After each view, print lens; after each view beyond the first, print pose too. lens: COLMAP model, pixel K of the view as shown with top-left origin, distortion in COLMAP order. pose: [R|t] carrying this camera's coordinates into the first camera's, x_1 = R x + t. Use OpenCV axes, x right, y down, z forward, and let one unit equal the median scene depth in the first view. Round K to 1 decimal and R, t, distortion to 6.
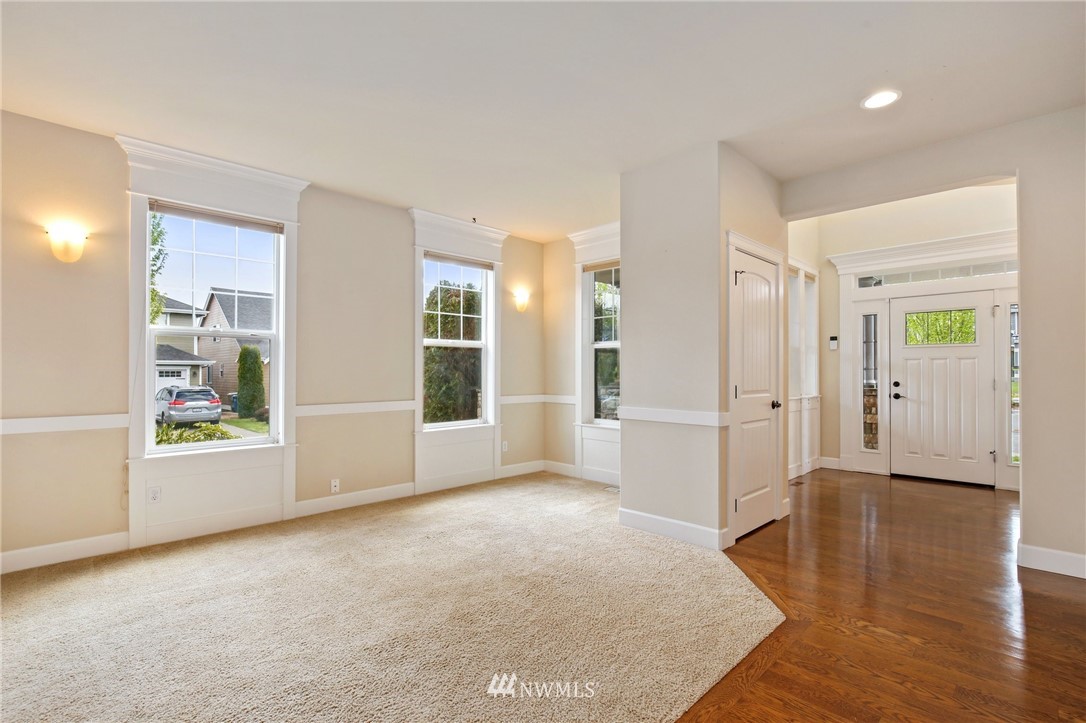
lens RADIAL K [[501.5, 0, 544.4], [0, 501.5, 370.8], [0, 0, 1]] dist [-0.012911, 0.003020]
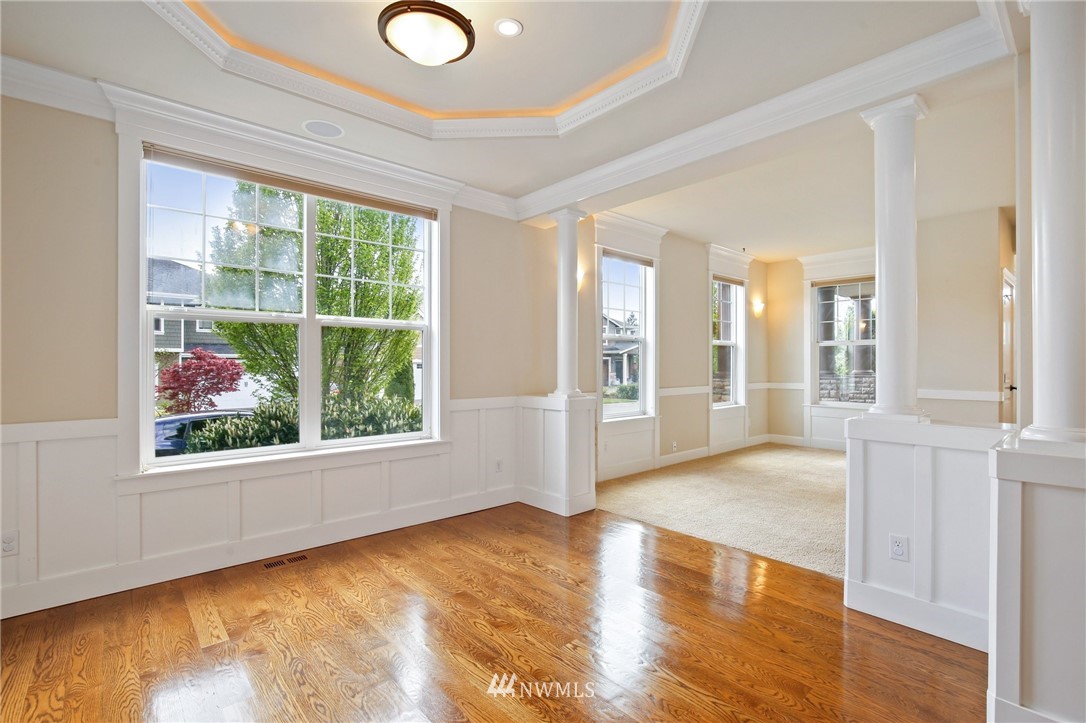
lens RADIAL K [[501.5, 0, 542.1], [0, 501.5, 361.5], [0, 0, 1]] dist [-0.012911, 0.003020]
pose [[0.999277, 0.001075, -0.038015, -0.564999], [-0.001130, 0.999998, -0.001430, -0.002755], [0.038013, 0.001472, 0.999276, -0.310858]]
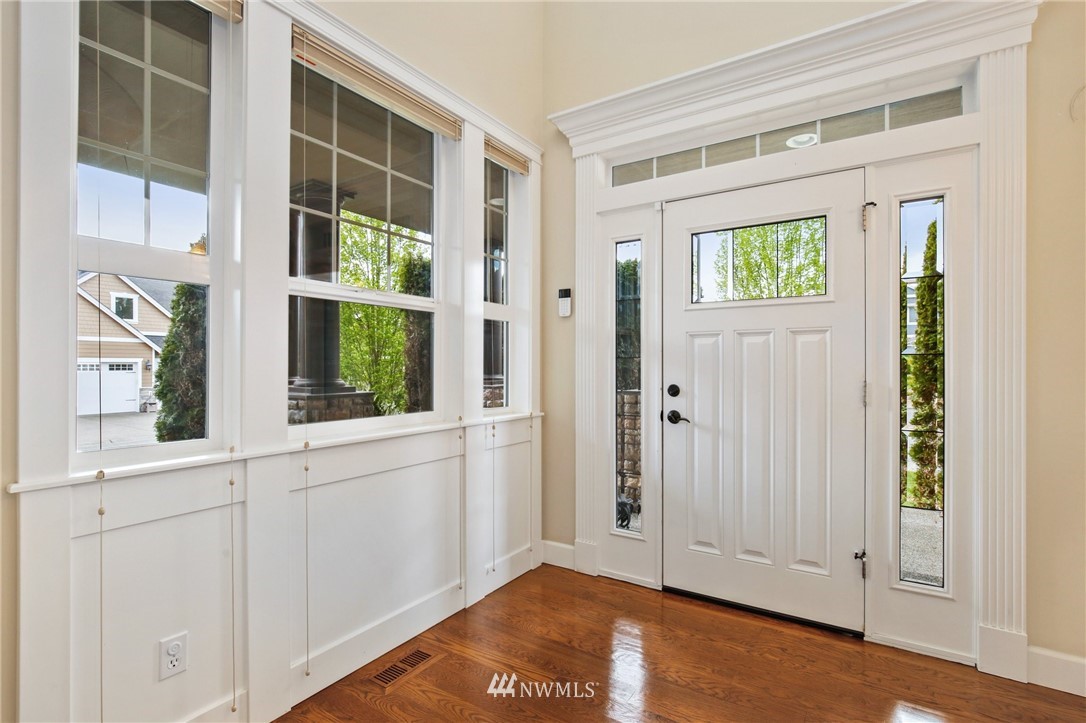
lens RADIAL K [[501.5, 0, 546.0], [0, 501.5, 367.6], [0, 0, 1]] dist [-0.012911, 0.003020]
pose [[0.974158, -0.000169, 0.225867, 0.495182], [-0.001692, 0.999966, 0.008047, 0.002180], [-0.225861, -0.008221, 0.974125, 0.588471]]
